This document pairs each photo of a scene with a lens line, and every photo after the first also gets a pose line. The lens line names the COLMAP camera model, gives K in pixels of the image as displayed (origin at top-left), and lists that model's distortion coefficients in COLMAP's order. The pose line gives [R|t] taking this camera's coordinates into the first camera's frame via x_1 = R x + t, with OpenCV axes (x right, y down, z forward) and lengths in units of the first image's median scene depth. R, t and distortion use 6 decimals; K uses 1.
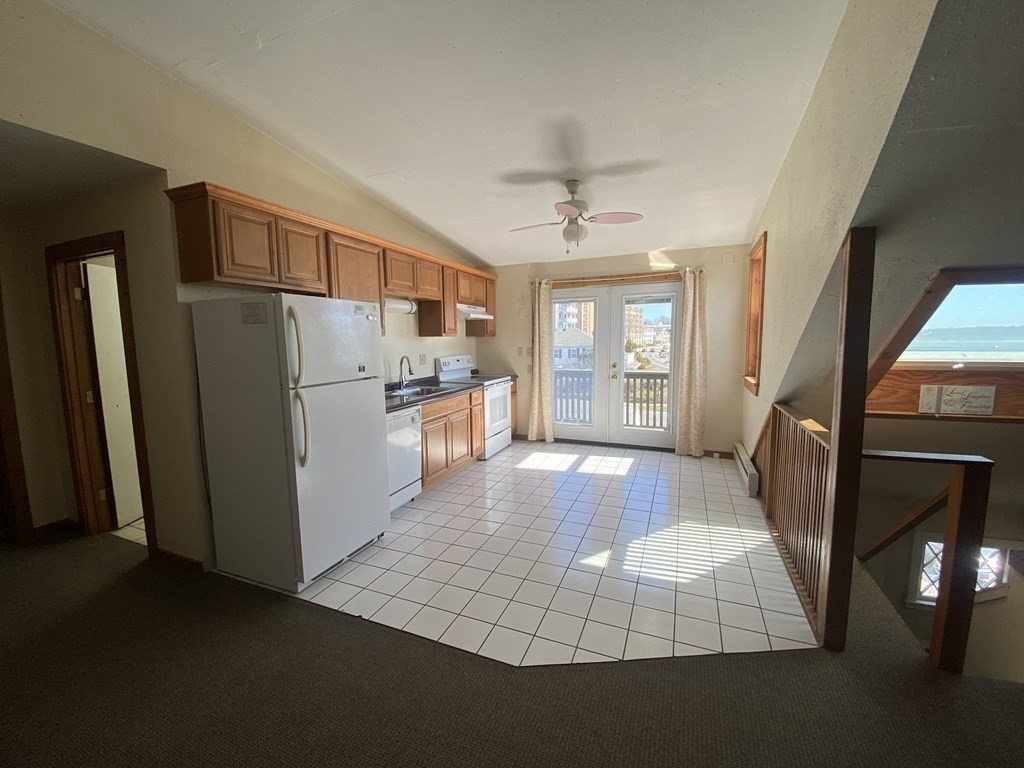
lens RADIAL K [[405.5, 0, 509.4], [0, 405.5, 381.7], [0, 0, 1]] dist [0.021447, -0.022502]
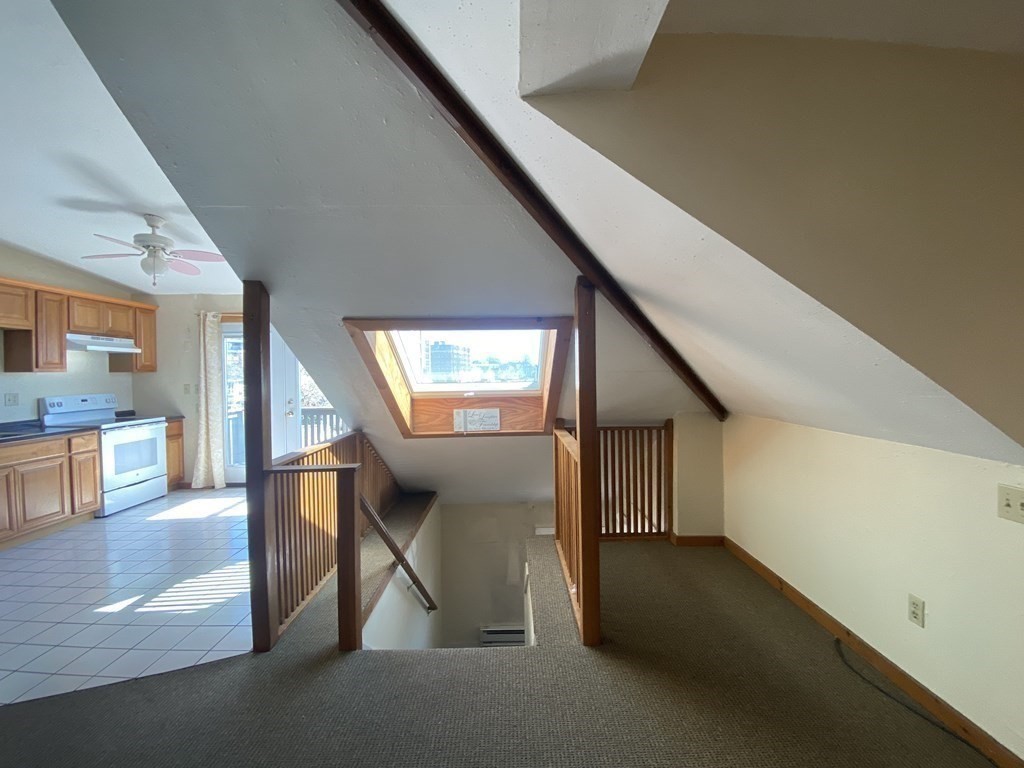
lens RADIAL K [[412.9, 0, 514.7], [0, 412.9, 381.9], [0, 0, 1]] dist [0.026658, -0.023721]
pose [[0.916323, -0.006120, 0.400393, 0.458540], [0.043408, 0.995509, -0.084127, 0.026601], [-0.398080, 0.094468, 0.912474, -0.186599]]
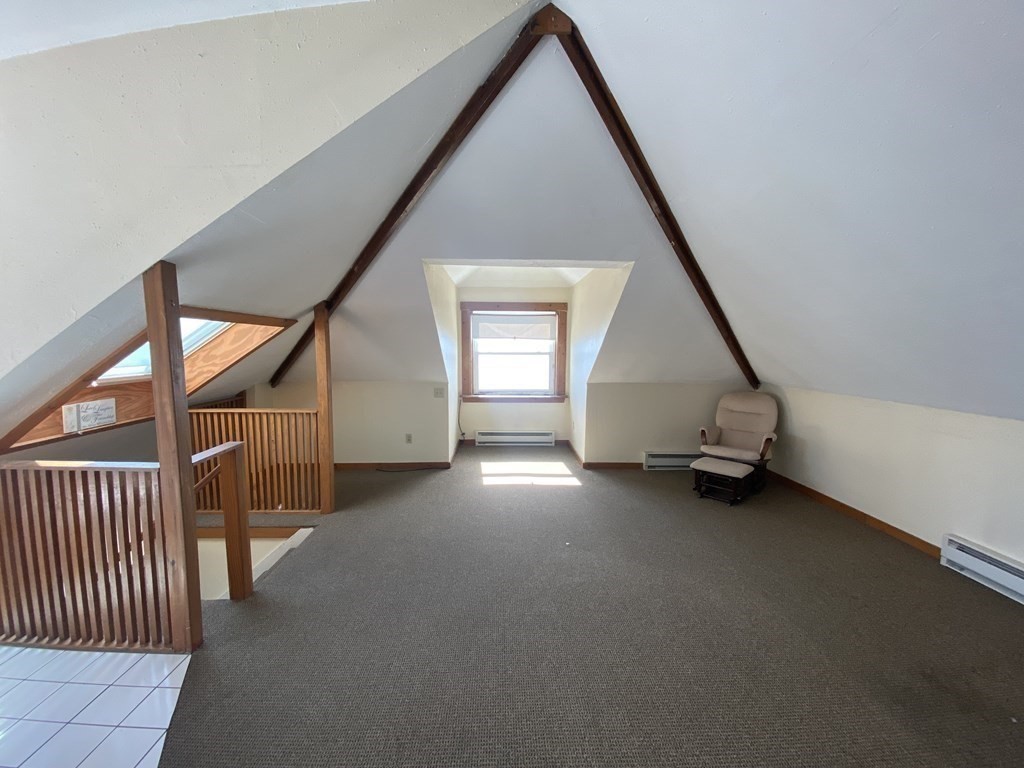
lens RADIAL K [[405.5, 0, 509.4], [0, 405.5, 381.7], [0, 0, 1]] dist [0.021447, -0.022502]
pose [[-0.417724, -0.066820, 0.906114, -0.229094], [0.100082, 0.987839, 0.118985, -0.039557], [-0.903045, 0.140389, -0.405956, 0.272104]]
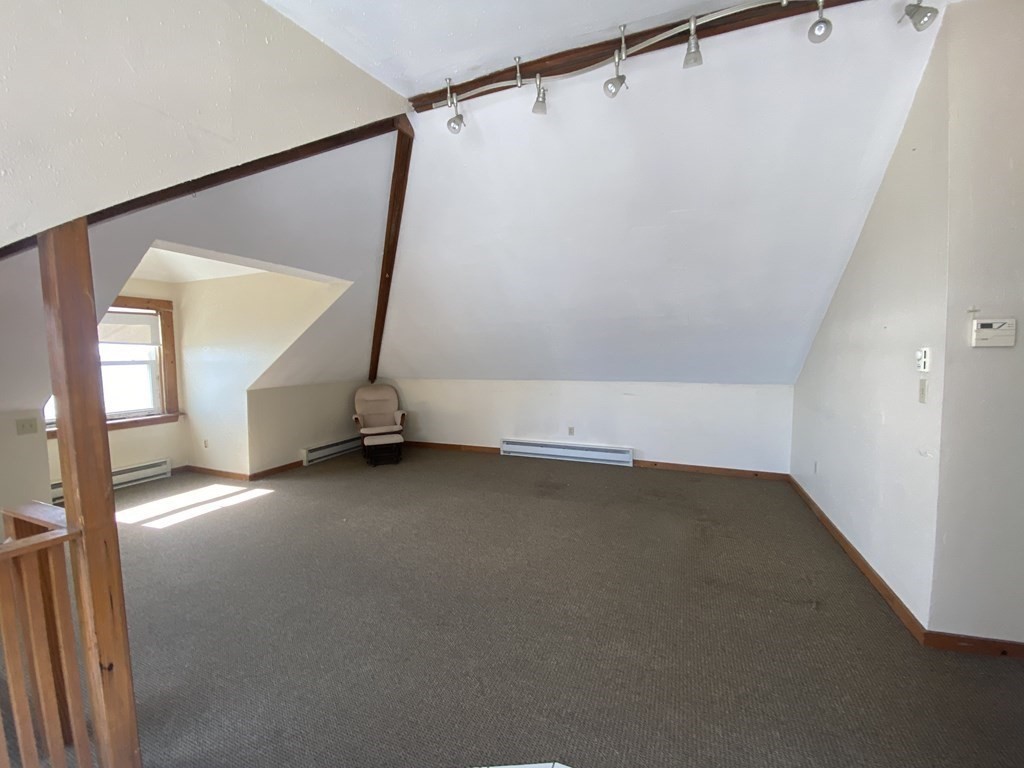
lens RADIAL K [[412.9, 0, 514.7], [0, 412.9, 381.9], [0, 0, 1]] dist [0.026658, -0.023721]
pose [[-0.999265, 0.030610, -0.023077, 0.041965], [0.026069, 0.983979, 0.176369, -0.079964], [0.028106, 0.175637, -0.984054, 0.753859]]
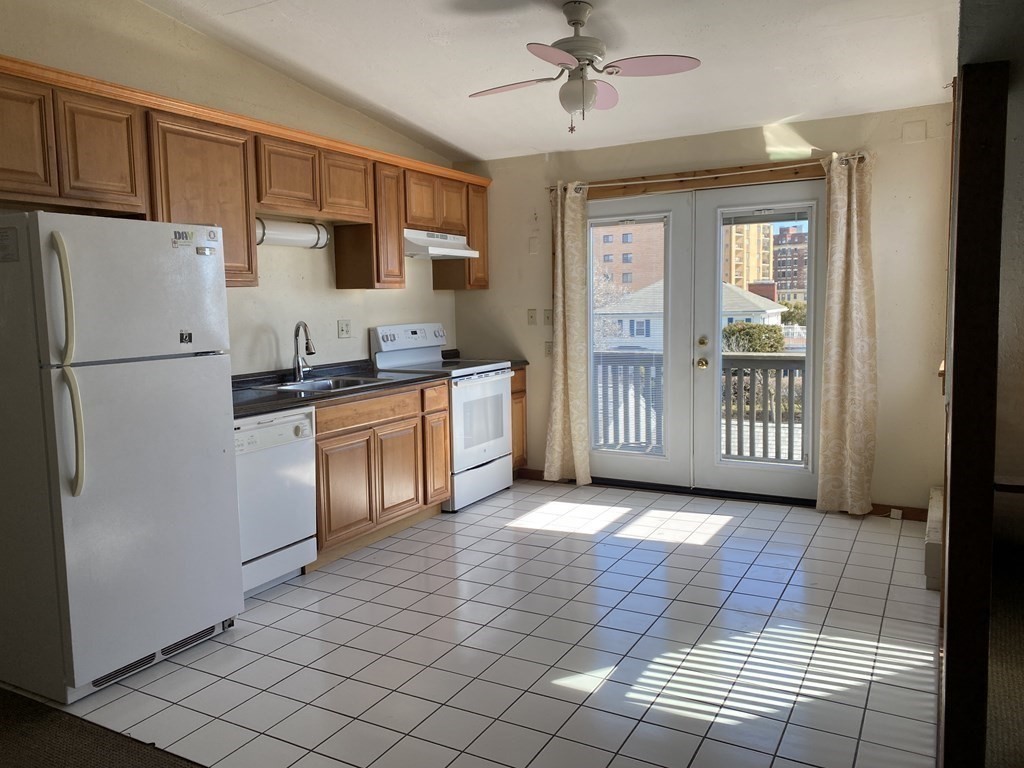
lens RADIAL K [[774.7, 0, 495.9], [0, 774.7, 375.0], [0, 0, 1]] dist [0.007735, 0.003752]
pose [[0.992838, 0.003713, -0.119415, 0.145653], [-0.004964, 0.999936, -0.010179, 0.021099], [0.119369, 0.010699, 0.992792, -0.046329]]
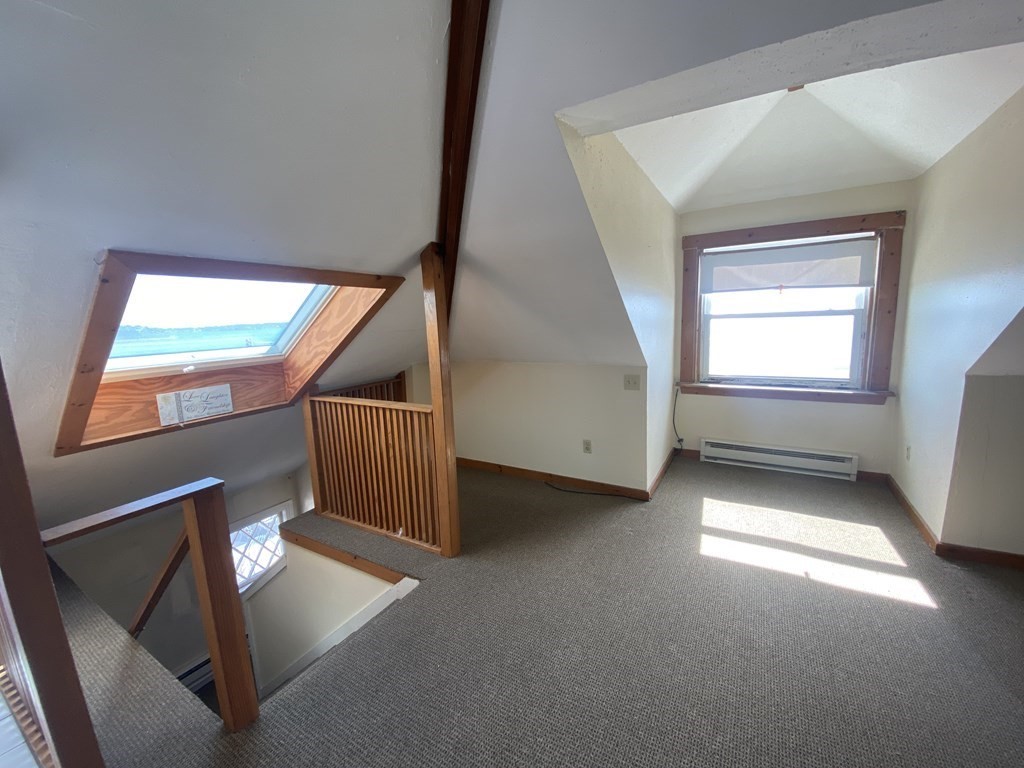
lens RADIAL K [[412.9, 0, 514.7], [0, 412.9, 381.9], [0, 0, 1]] dist [0.026658, -0.023721]
pose [[0.116997, -0.140574, 0.983133, 0.164446], [0.143334, 0.981957, 0.123349, -0.012445], [-0.982734, 0.126485, 0.135035, 0.086624]]
